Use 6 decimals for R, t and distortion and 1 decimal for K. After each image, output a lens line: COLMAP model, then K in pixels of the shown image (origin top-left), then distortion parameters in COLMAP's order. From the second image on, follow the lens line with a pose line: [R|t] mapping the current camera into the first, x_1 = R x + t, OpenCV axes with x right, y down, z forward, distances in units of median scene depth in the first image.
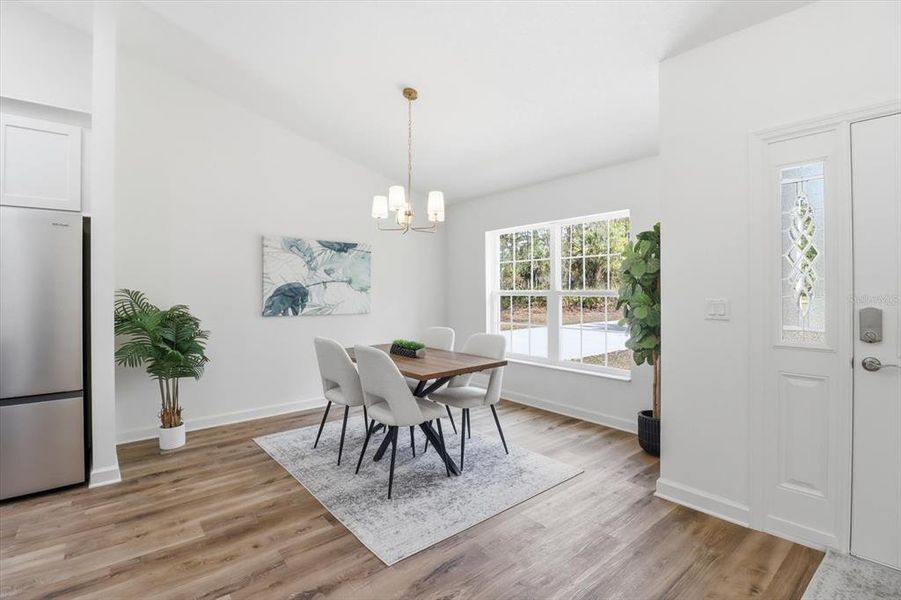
lens RADIAL K [[418.8, 0, 444.7], [0, 418.8, 289.1], [0, 0, 1]] dist [-0.002334, -0.012514]
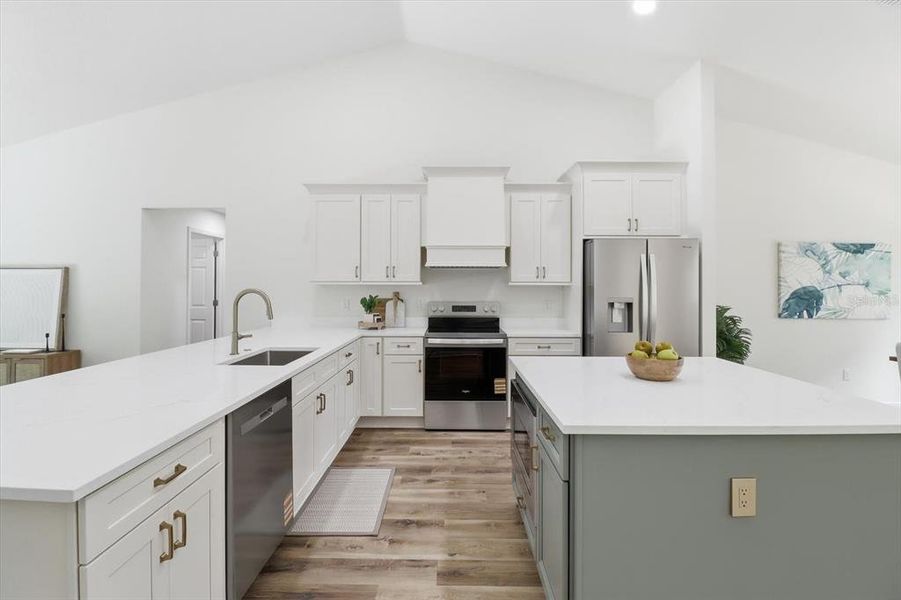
lens RADIAL K [[421.4, 0, 447.3], [0, 421.4, 282.8], [0, 0, 1]] dist [-0.001238, -0.012775]
pose [[0.759907, 0.000572, -0.650031, -0.495210], [-0.004072, 0.999984, -0.003881, -0.021301], [0.650019, 0.005596, 0.759897, -0.471501]]
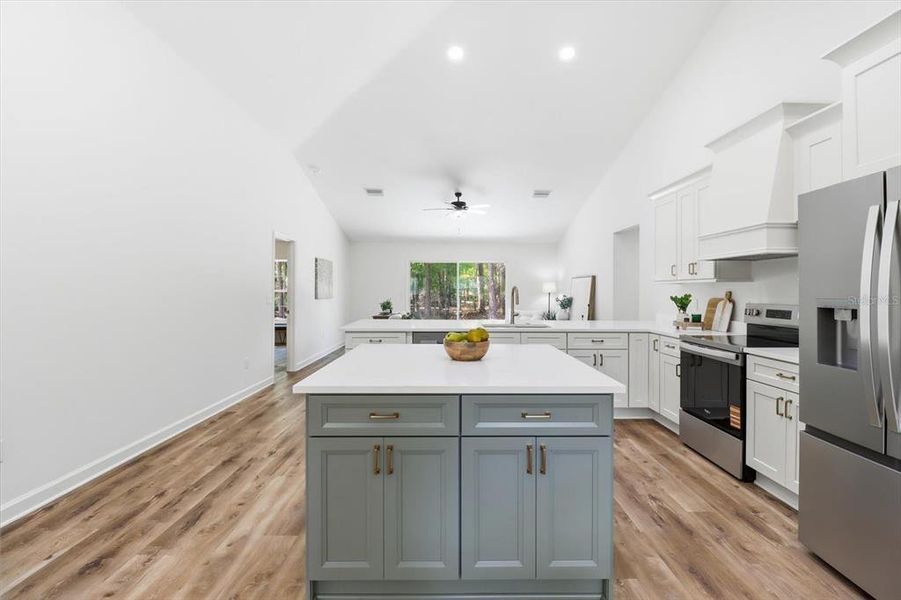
lens RADIAL K [[424.4, 0, 449.1], [0, 424.4, 287.2], [0, 0, 1]] dist [0.000568, -0.013820]
pose [[-0.640113, -0.002832, -0.768275, -0.096604], [0.000233, 0.999992, -0.003880, -0.001879], [0.768280, -0.002663, -0.640108, 0.641053]]
